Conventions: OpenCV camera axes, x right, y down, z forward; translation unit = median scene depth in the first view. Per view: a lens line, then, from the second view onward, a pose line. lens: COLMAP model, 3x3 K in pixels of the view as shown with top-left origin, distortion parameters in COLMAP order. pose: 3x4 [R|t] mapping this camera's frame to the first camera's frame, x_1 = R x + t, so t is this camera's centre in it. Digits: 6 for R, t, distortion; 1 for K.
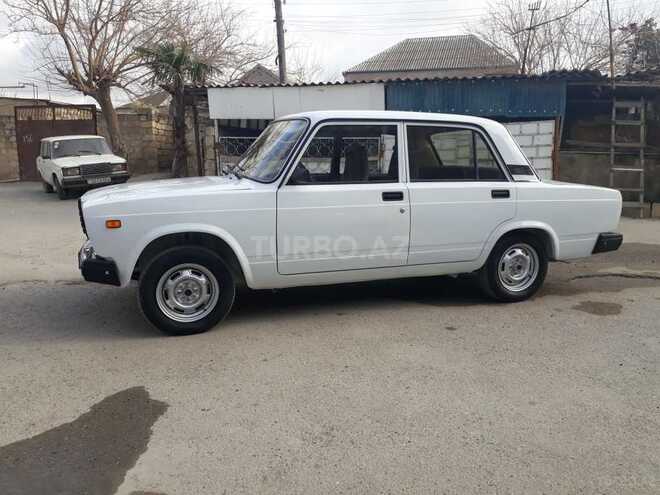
lens RADIAL K [[532.2, 0, 329.1], [0, 532.2, 241.5], [0, 0, 1]] dist [0.032247, -0.014037]
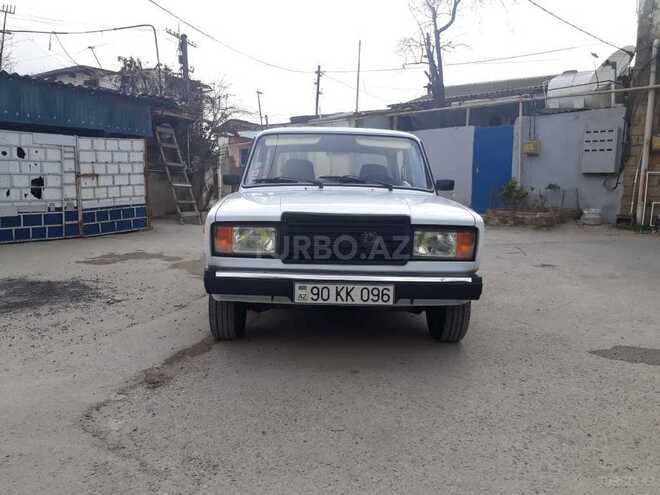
lens RADIAL K [[529.4, 0, 327.5], [0, 529.4, 246.1], [0, 0, 1]] dist [0.047223, -0.046381]
pose [[0.311596, -0.112019, 0.943589, -0.994611], [0.135027, 0.988170, 0.072722, -0.086560], [-0.940572, 0.104750, 0.323035, 0.670213]]
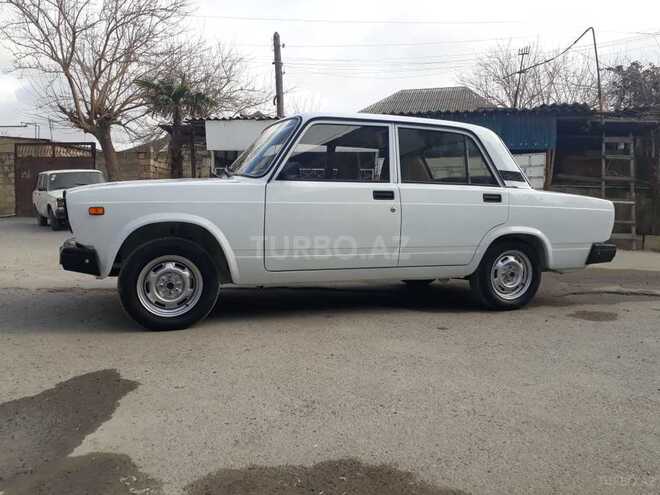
lens RADIAL K [[530.6, 0, 329.4], [0, 530.6, 237.9], [0, 0, 1]] dist [0.044944, -0.035114]
pose [[0.999781, 0.018372, 0.010070, 0.007740], [-0.017445, 0.996190, -0.085445, 0.056181], [-0.011602, 0.085250, 0.996292, 0.018874]]
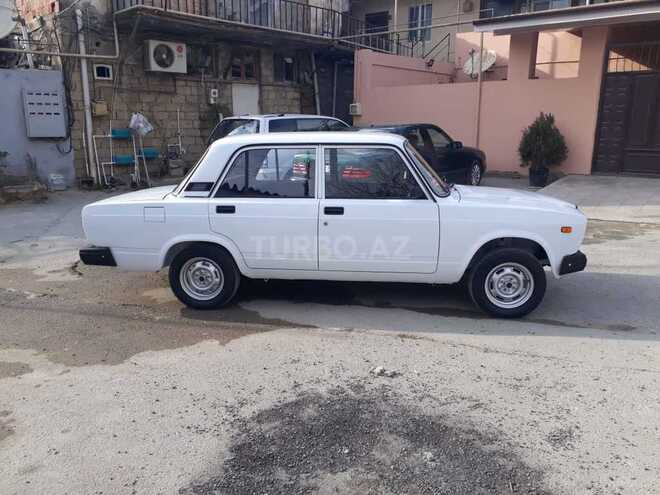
lens RADIAL K [[530.6, 0, 329.4], [0, 530.6, 237.9], [0, 0, 1]] dist [0.044944, -0.035114]
pose [[-0.910665, -0.083388, 0.404642, -0.398367], [0.067315, 0.936383, 0.344463, -0.404808], [-0.407625, 0.340929, -0.847118, 1.985829]]
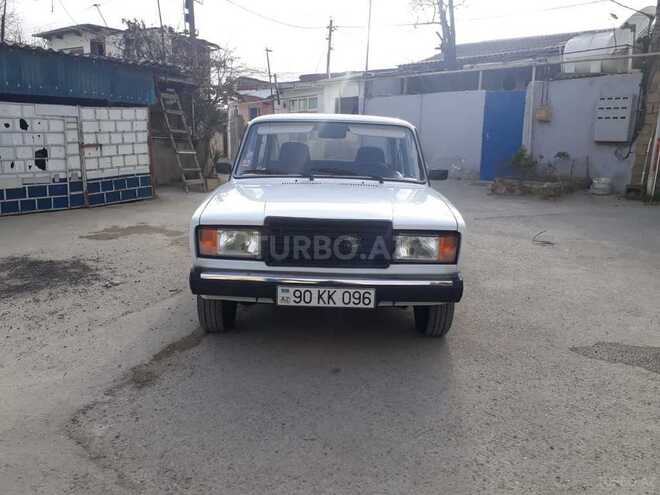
lens RADIAL K [[532.2, 0, 329.1], [0, 532.2, 241.5], [0, 0, 1]] dist [0.032247, -0.014037]
pose [[0.332456, -0.177425, 0.926279, -0.985020], [0.129726, 0.981412, 0.141425, -0.138490], [-0.934154, 0.073145, 0.349293, 0.627320]]
